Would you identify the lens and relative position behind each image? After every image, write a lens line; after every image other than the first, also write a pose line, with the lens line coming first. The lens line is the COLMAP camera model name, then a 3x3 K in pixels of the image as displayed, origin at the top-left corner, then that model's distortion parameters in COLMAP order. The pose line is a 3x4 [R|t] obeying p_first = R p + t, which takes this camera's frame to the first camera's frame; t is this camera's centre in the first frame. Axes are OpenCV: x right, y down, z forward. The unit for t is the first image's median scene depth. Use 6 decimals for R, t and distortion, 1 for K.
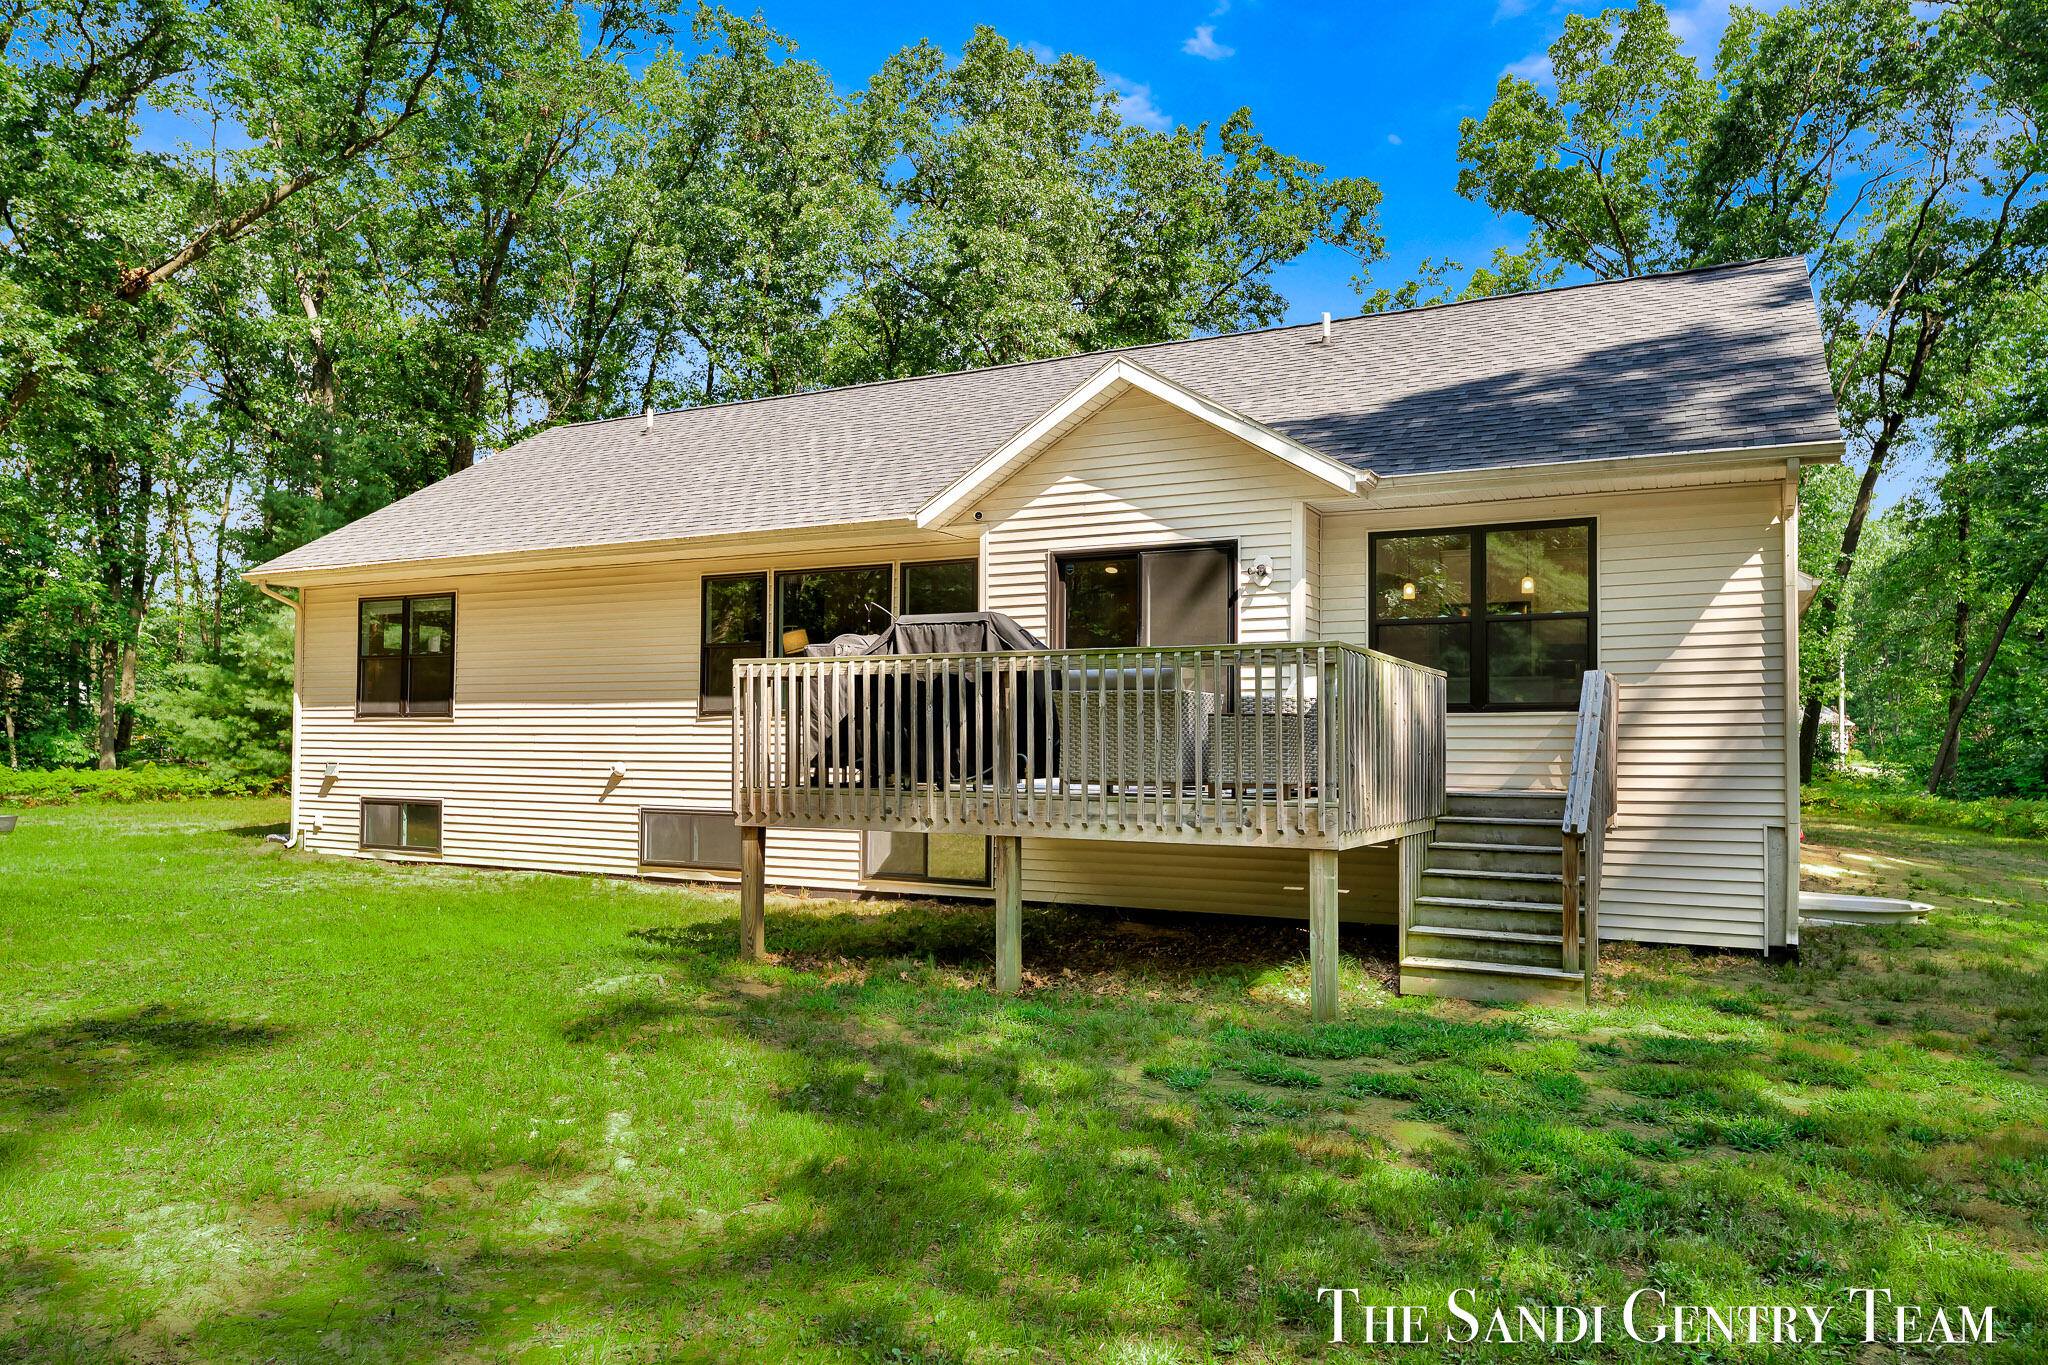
lens RADIAL K [[1361.8, 0, 1019.5], [0, 1361.8, 694.7], [0, 0, 1]] dist [0.002035, 0.001873]
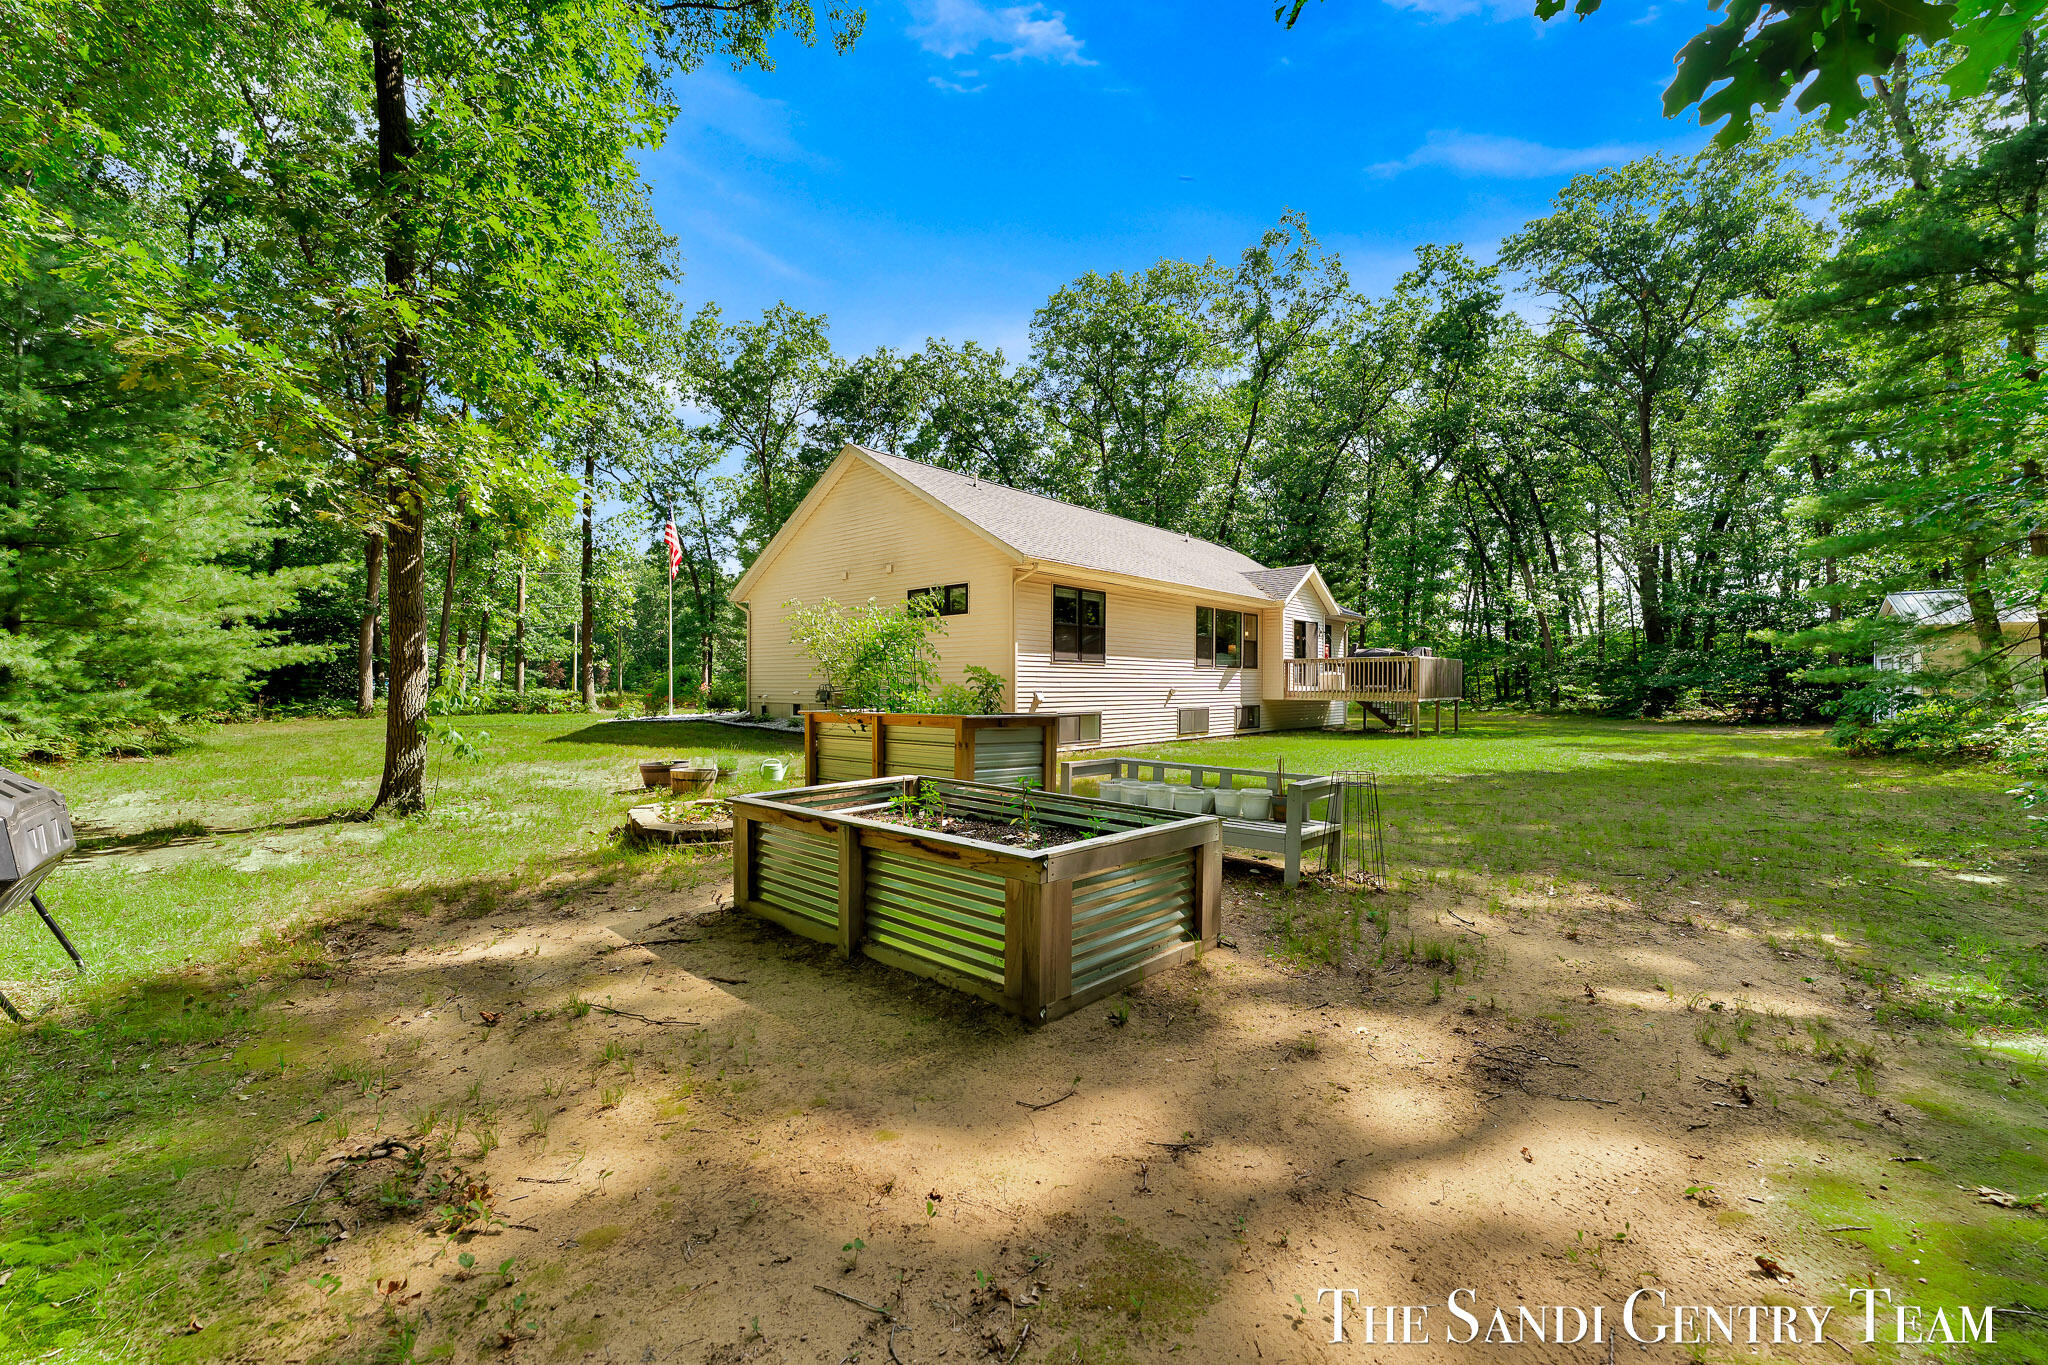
lens RADIAL K [[820.7, 0, 1016.7], [0, 820.7, 686.0], [0, 0, 1]] dist [-0.001121, 0.000020]
pose [[0.236006, -0.007778, 0.971720, -1.567513], [-0.035075, 0.999248, 0.016517, 0.033955], [-0.971118, -0.037981, 0.235556, 0.927693]]
